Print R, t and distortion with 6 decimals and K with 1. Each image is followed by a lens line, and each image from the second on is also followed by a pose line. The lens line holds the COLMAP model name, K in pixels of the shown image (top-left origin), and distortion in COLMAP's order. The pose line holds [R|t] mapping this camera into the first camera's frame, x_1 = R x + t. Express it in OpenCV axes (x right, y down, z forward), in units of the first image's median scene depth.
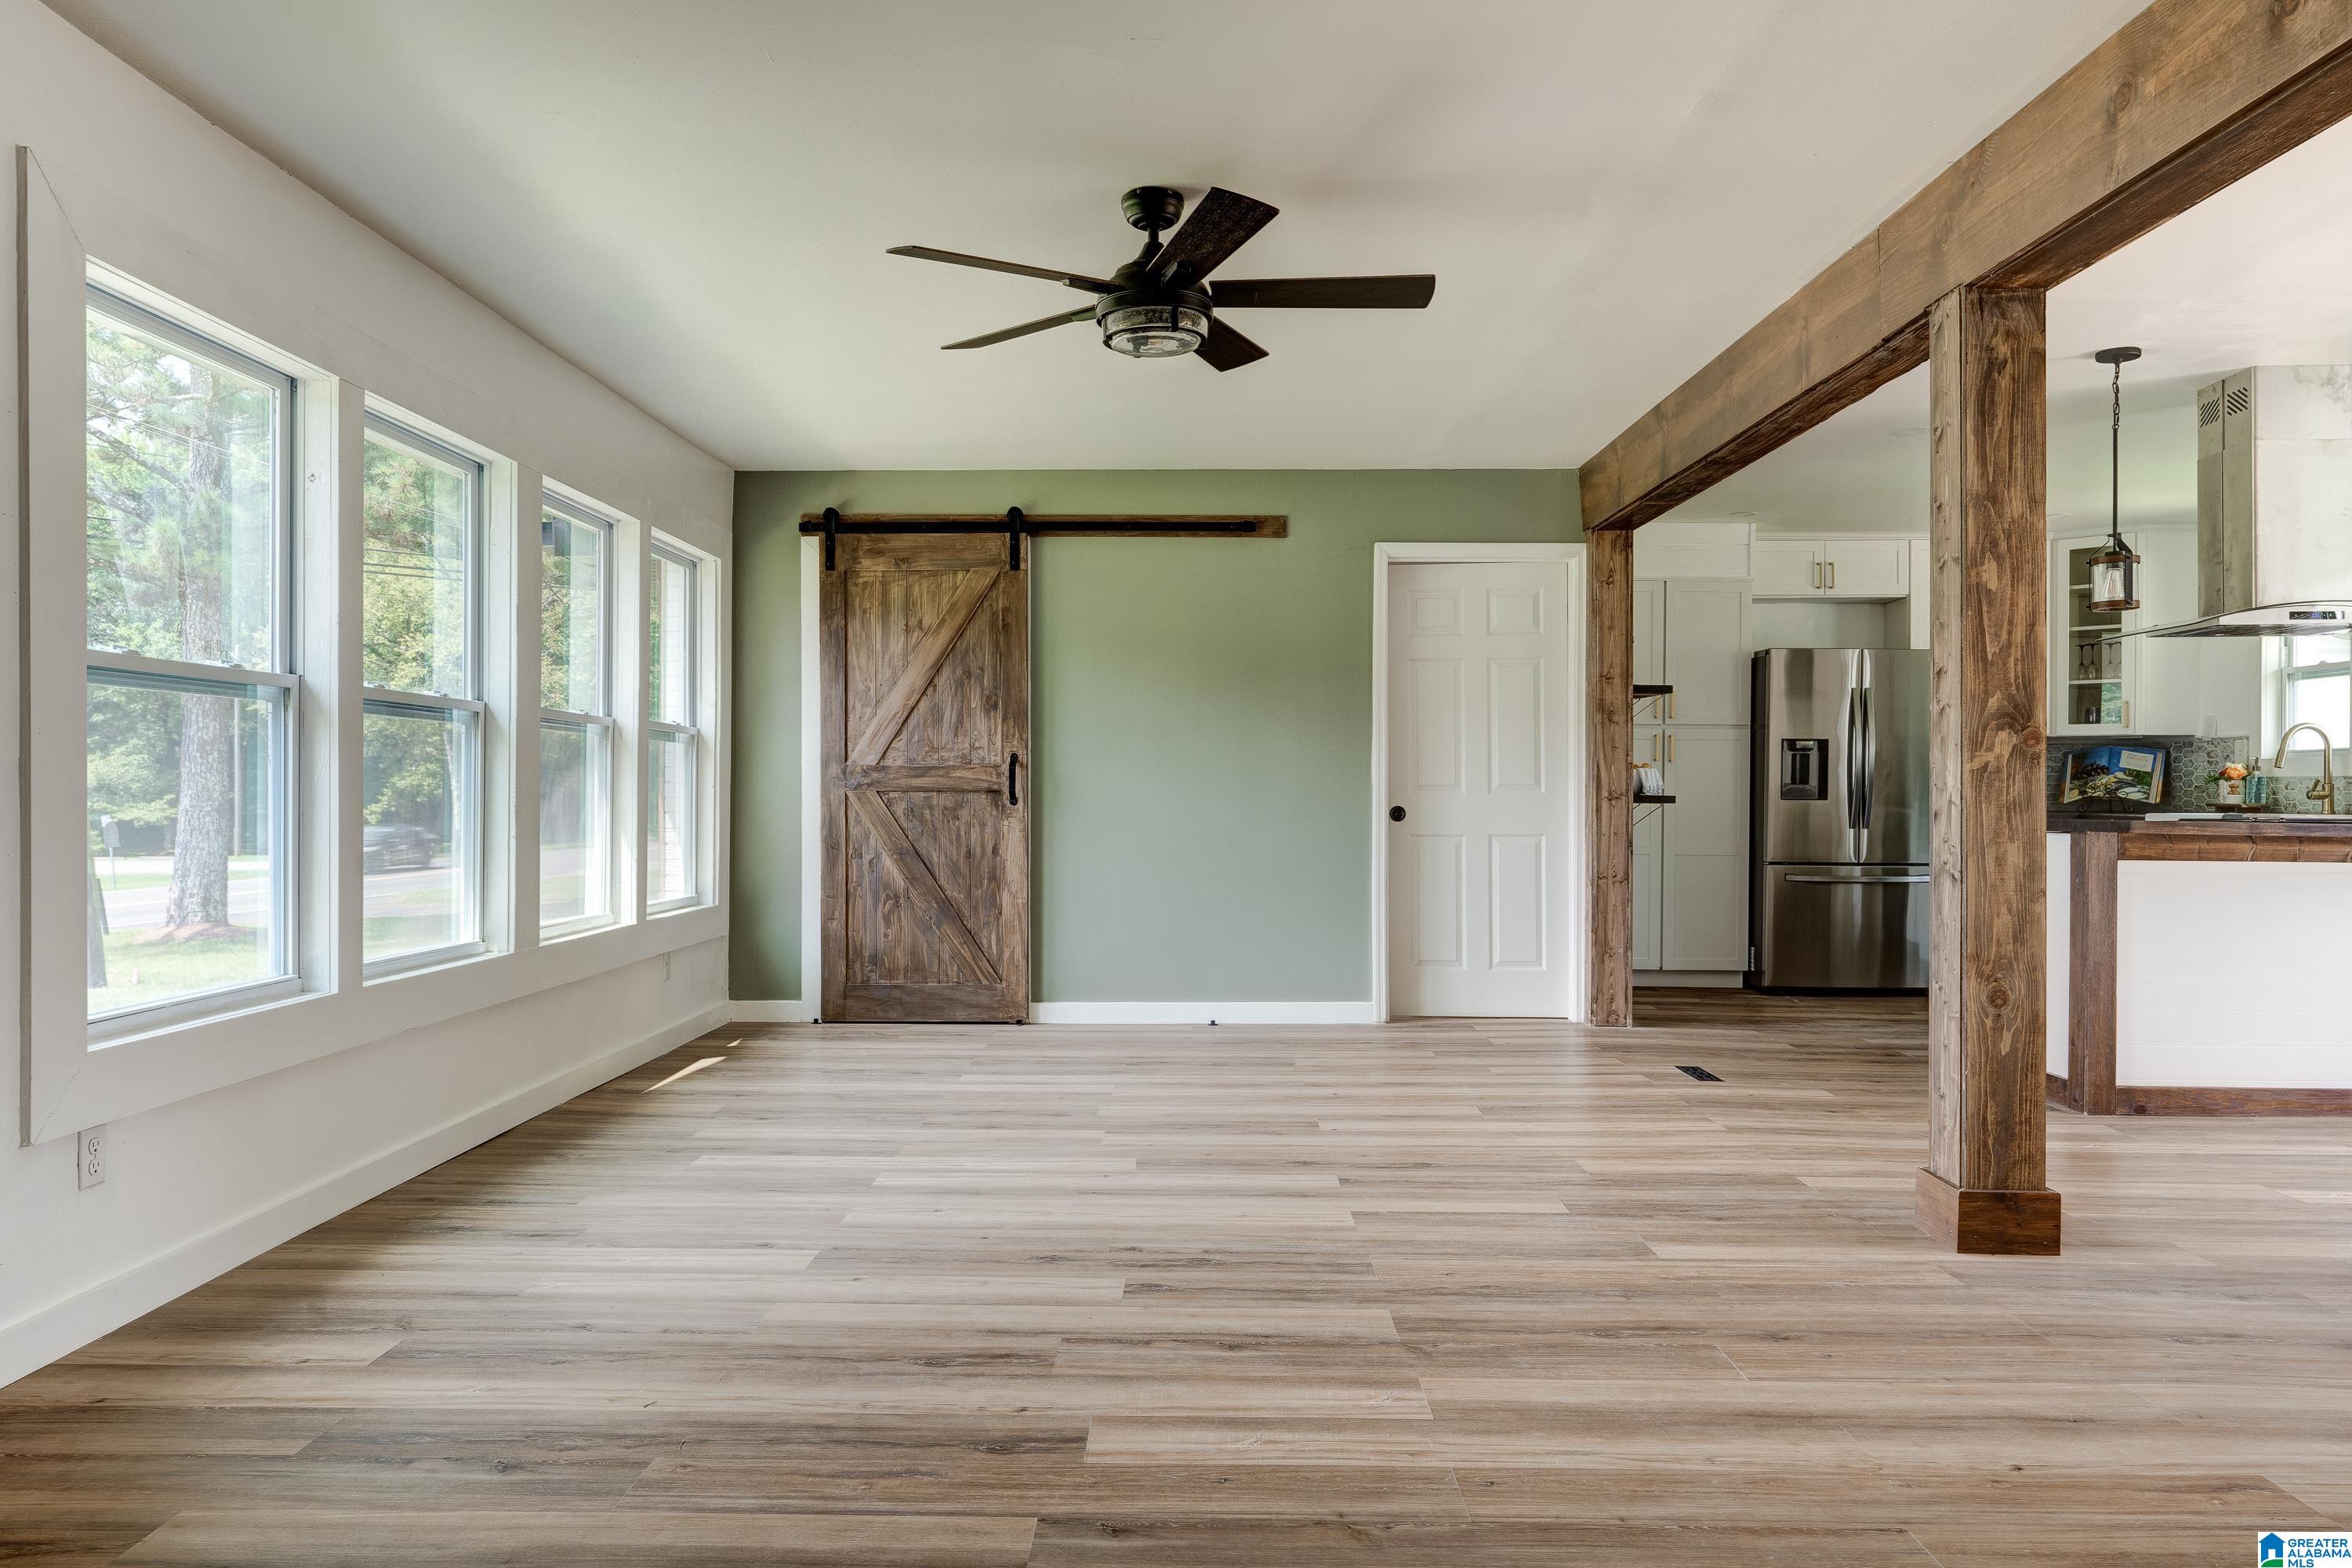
lens RADIAL K [[1613.1, 0, 1180.1], [0, 1613.1, 792.4], [0, 0, 1]] dist [0.000976, 0.001936]
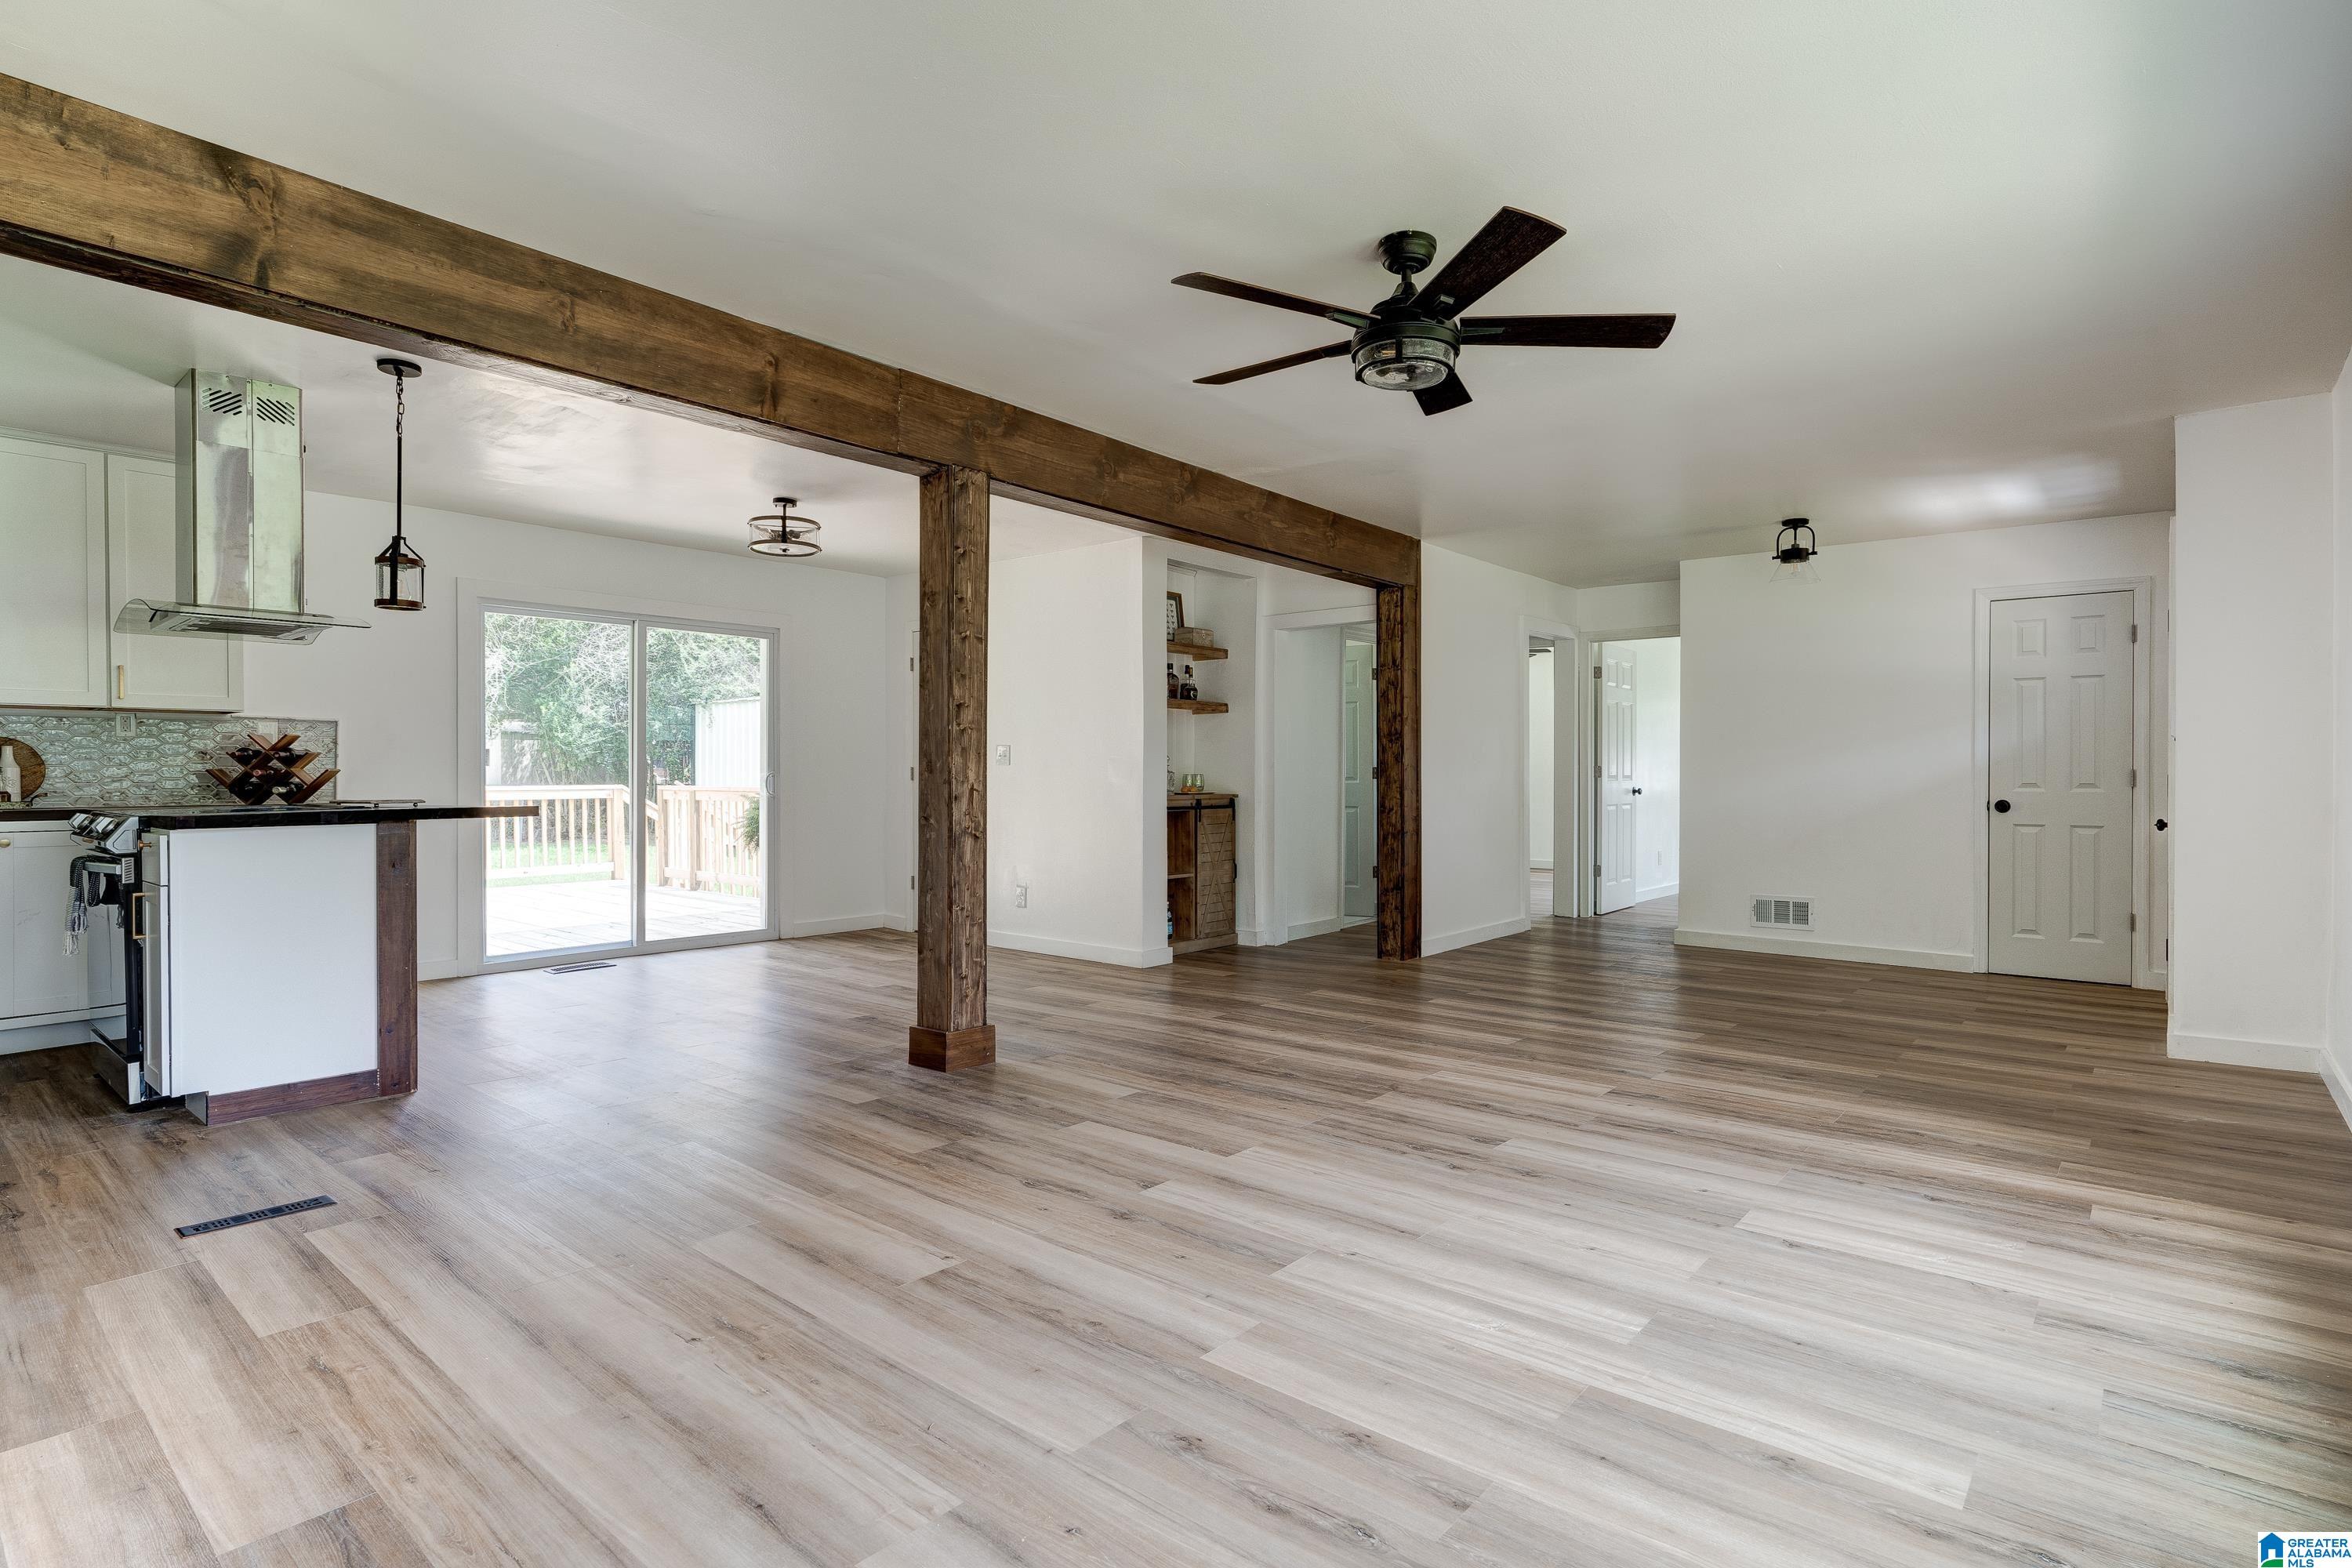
lens RADIAL K [[1169.6, 0, 1178.2], [0, 1169.6, 780.6], [0, 0, 1]] dist [-0.016789, 0.002545]
pose [[-0.772075, -0.002829, 0.635525, -0.418928], [-0.002638, 0.999996, 0.001246, -0.004718], [-0.635526, -0.000714, -0.772079, 1.793400]]
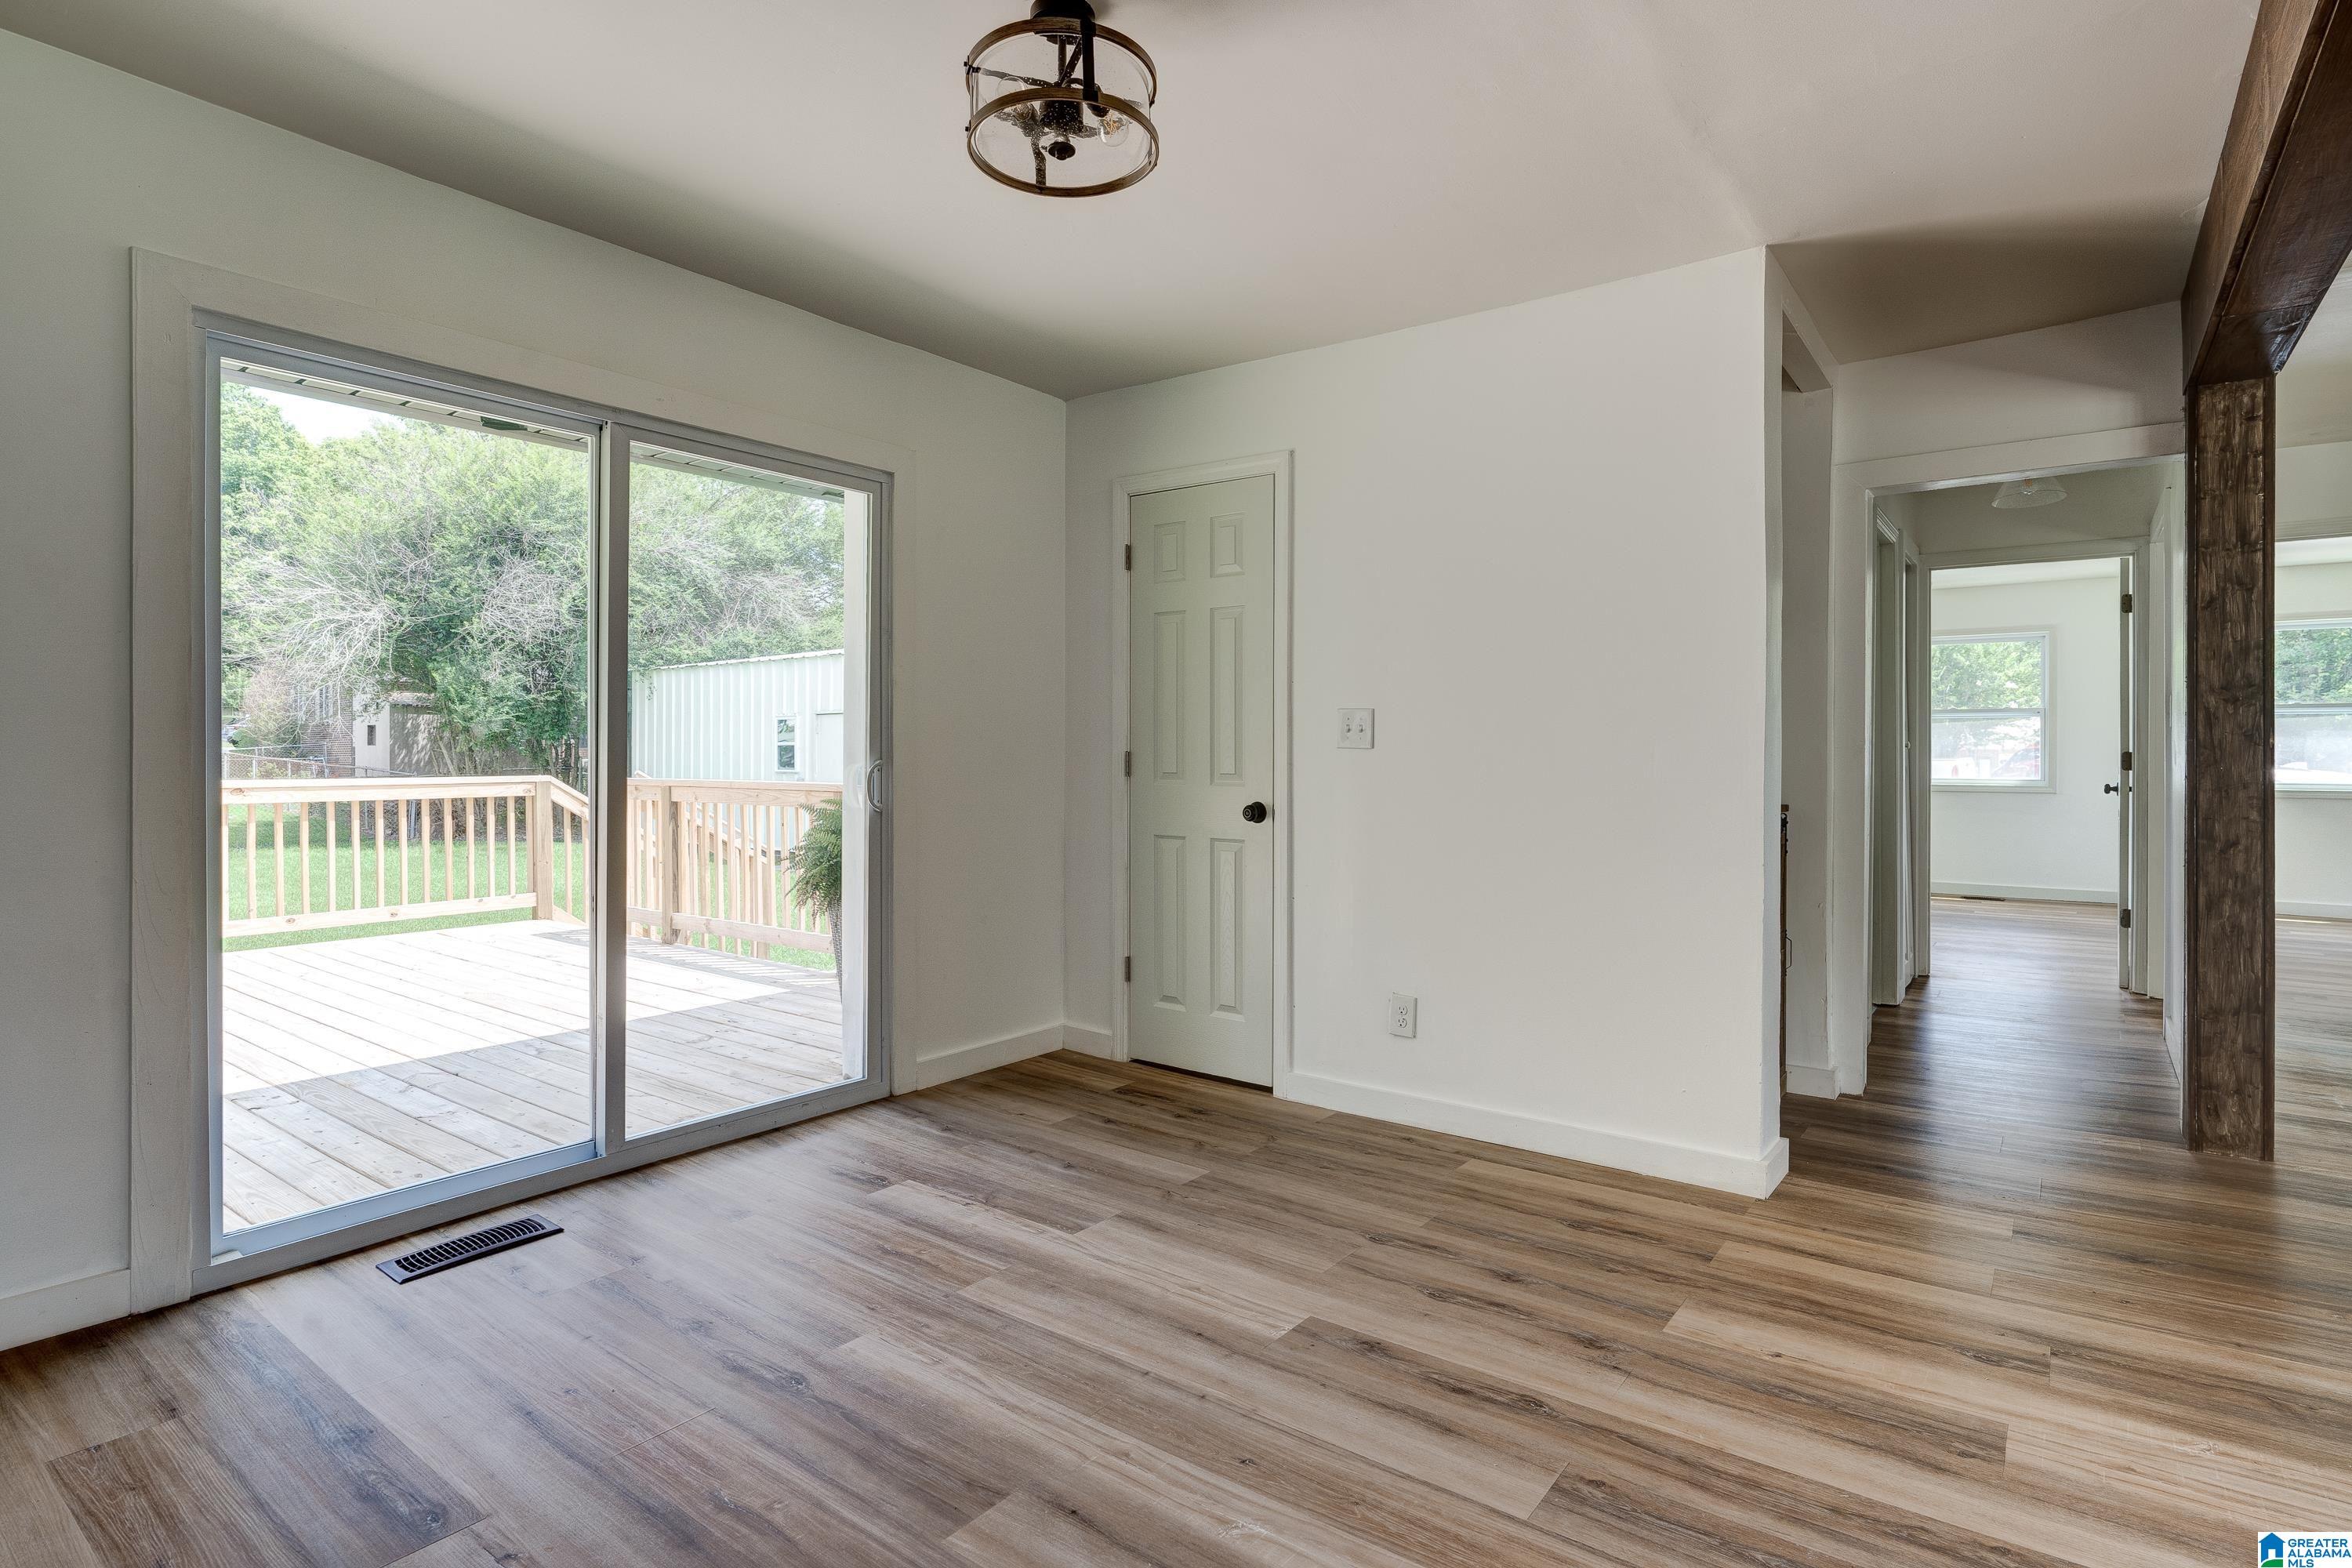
lens RADIAL K [[1169.6, 0, 1178.3], [0, 1169.6, 772.0], [0, 0, 1]] dist [-0.016789, 0.002545]
pose [[-0.809222, -0.009305, 0.587429, 0.637612], [-0.004917, 0.999947, 0.009066, -0.016045], [-0.587483, 0.004448, -0.809225, 1.326818]]
